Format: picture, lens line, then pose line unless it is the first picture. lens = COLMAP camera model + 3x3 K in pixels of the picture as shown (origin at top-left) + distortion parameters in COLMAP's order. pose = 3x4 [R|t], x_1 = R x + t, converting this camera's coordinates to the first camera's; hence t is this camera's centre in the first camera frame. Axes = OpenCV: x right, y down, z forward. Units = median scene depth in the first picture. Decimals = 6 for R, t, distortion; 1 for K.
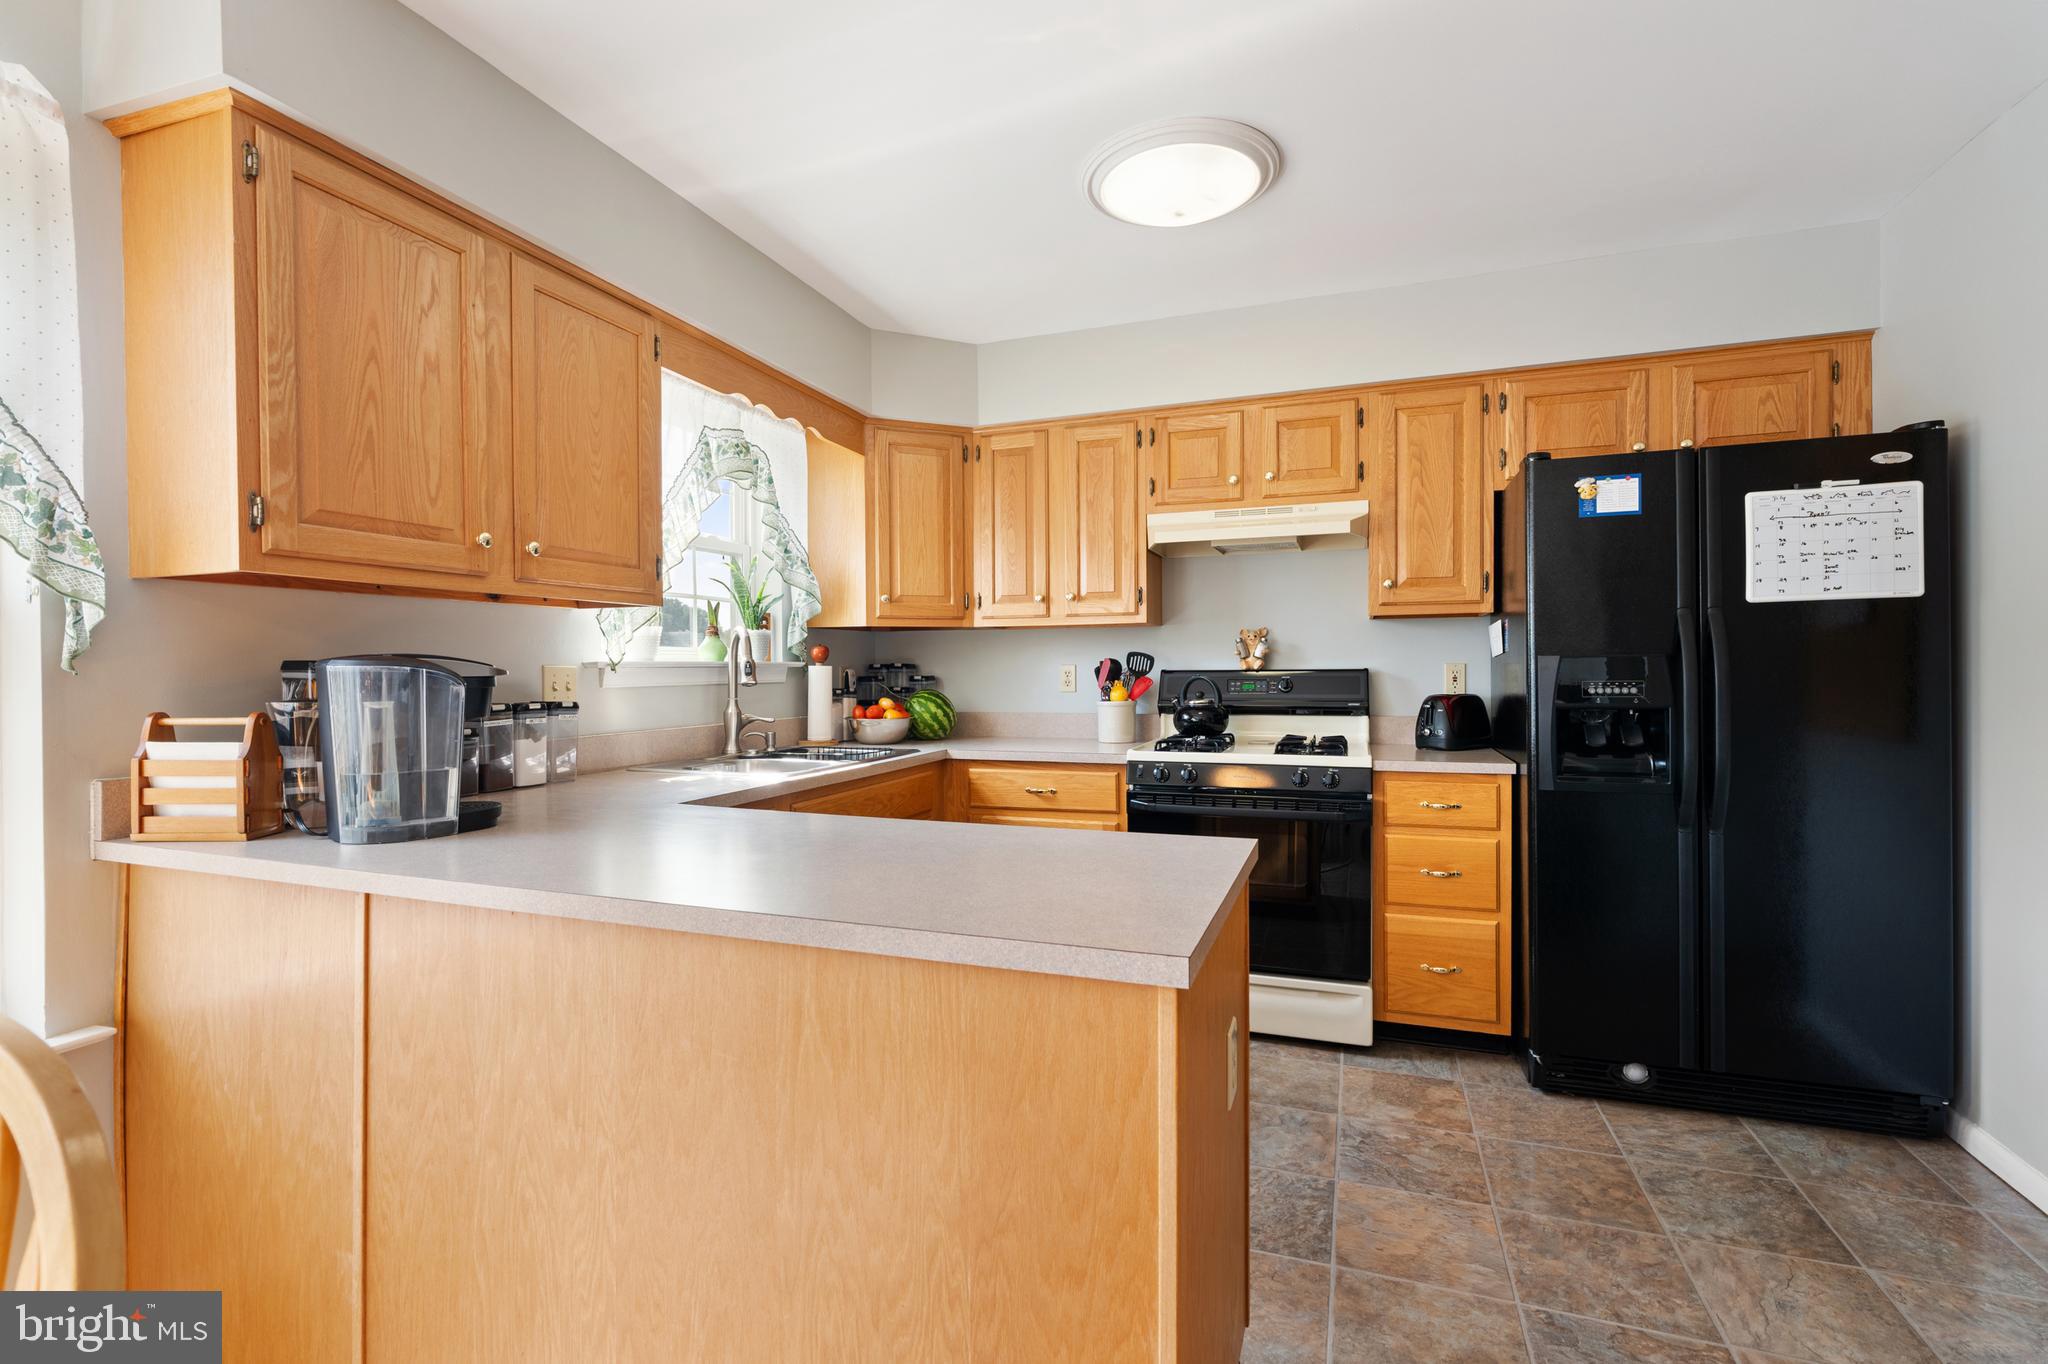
lens RADIAL K [[916.3, 0, 1016.8], [0, 916.3, 676.0], [0, 0, 1]] dist [-0.001231, 0.000158]
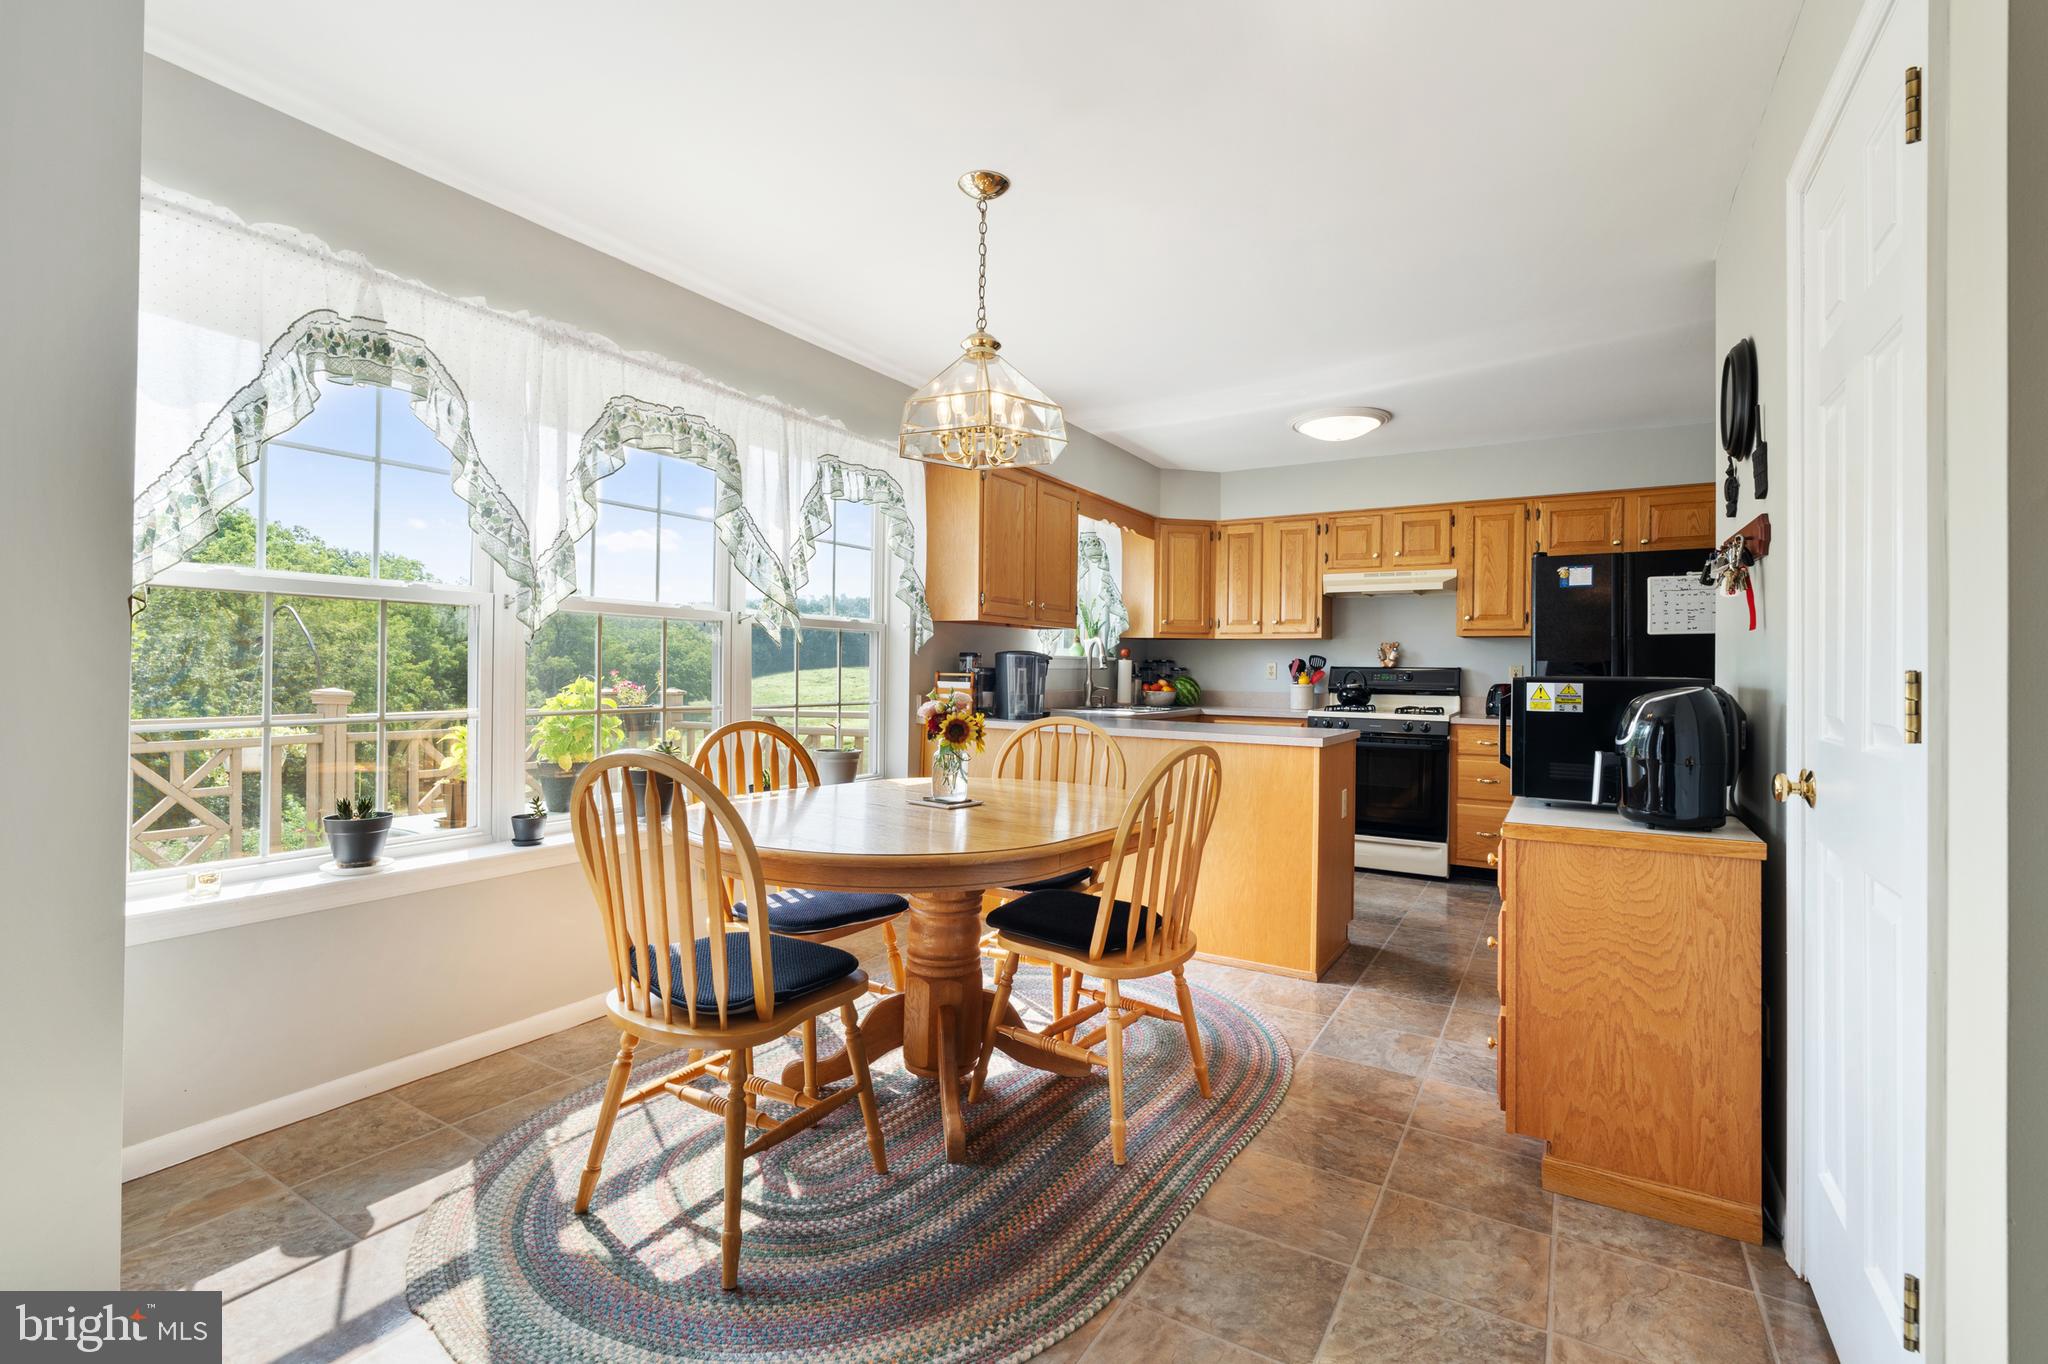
lens RADIAL K [[915.2, 0, 1024.3], [0, 915.2, 663.4], [0, 0, 1]] dist [0.000305, 0.000010]
pose [[0.982758, 0.018995, -0.183916, -0.089782], [-0.021692, 0.999684, -0.012663, 0.022847], [0.183617, 0.016435, 0.982860, -0.794050]]
